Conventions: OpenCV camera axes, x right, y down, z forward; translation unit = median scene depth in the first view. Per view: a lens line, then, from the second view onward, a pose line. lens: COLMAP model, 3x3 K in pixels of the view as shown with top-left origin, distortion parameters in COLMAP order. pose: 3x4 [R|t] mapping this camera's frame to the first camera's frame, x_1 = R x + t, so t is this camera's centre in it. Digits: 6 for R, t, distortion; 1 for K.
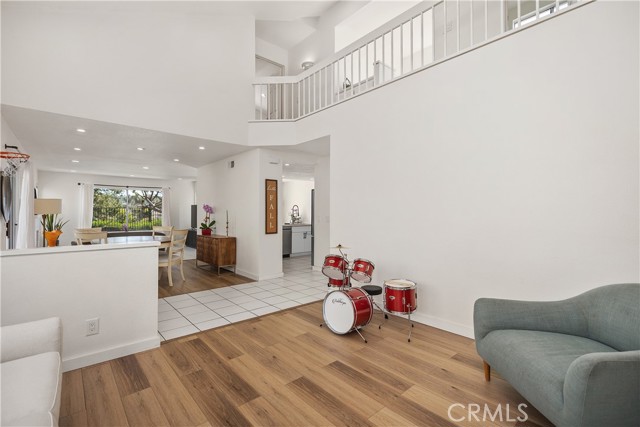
lens RADIAL K [[293.2, 0, 319.2], [0, 293.2, 213.1], [0, 0, 1]] dist [0.003832, -0.000751]
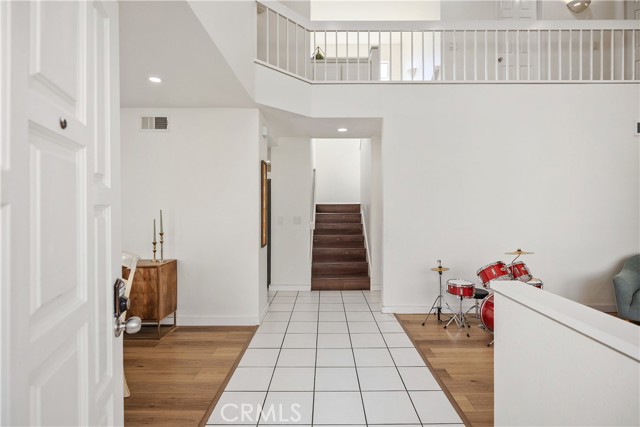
lens RADIAL K [[292.4, 0, 320.1], [0, 292.4, 216.1], [0, 0, 1]] dist [-0.002540, -0.000141]
pose [[0.659068, 0.004482, 0.752070, -0.642625], [0.001463, 0.999973, -0.007241, 0.005793], [-0.752082, 0.005872, 0.659044, 0.537758]]
